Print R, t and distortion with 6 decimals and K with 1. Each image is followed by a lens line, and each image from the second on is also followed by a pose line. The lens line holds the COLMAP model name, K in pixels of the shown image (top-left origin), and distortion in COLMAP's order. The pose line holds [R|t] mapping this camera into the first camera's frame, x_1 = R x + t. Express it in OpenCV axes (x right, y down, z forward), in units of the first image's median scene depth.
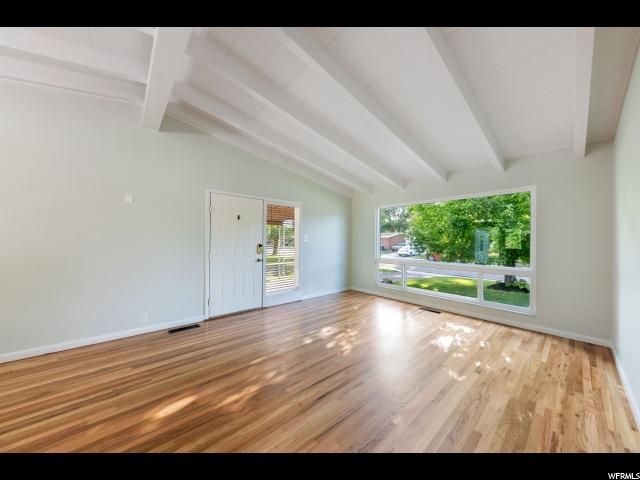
lens RADIAL K [[221.6, 0, 320.0], [0, 221.6, 240.0], [0, 0, 1]] dist [0.000828, -0.000041]
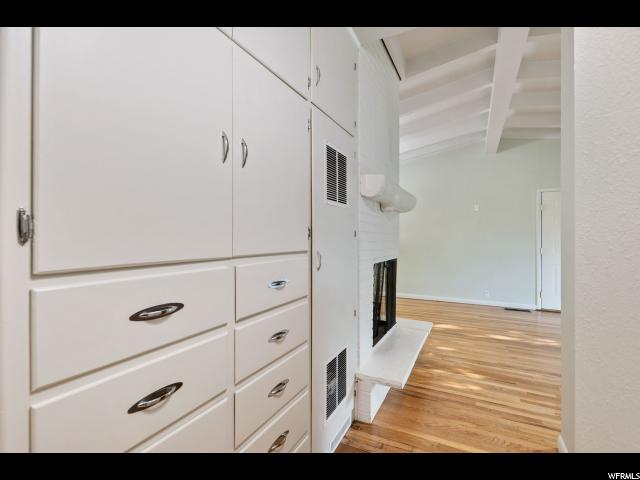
lens RADIAL K [[313.2, 0, 320.0], [0, 313.2, 240.0], [0, 0, 1]] dist [0.023126, 0.000045]
pose [[0.386008, -0.008065, -0.922460, 0.539577], [0.002133, 0.999967, -0.007850, 0.028231], [0.922493, 0.001063, 0.386013, -0.623125]]
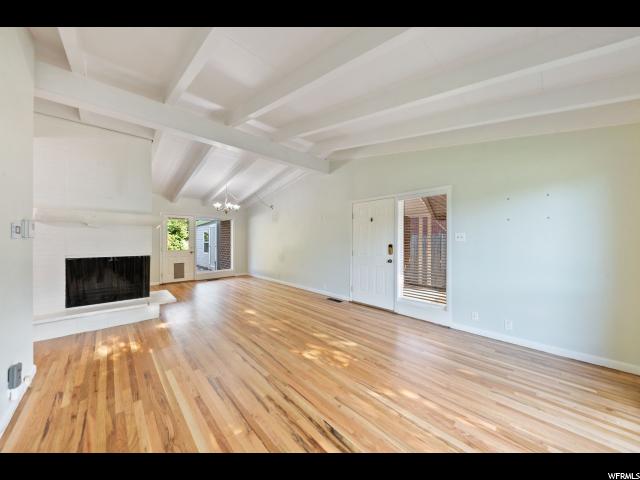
lens RADIAL K [[221.6, 0, 320.0], [0, 221.6, 240.0], [0, 0, 1]] dist [0.000828, -0.000041]
pose [[0.039122, -0.009094, -0.999193, 0.827141], [-0.000762, 0.999958, -0.009130, 0.011057], [0.999234, 0.001118, 0.039113, 0.805444]]
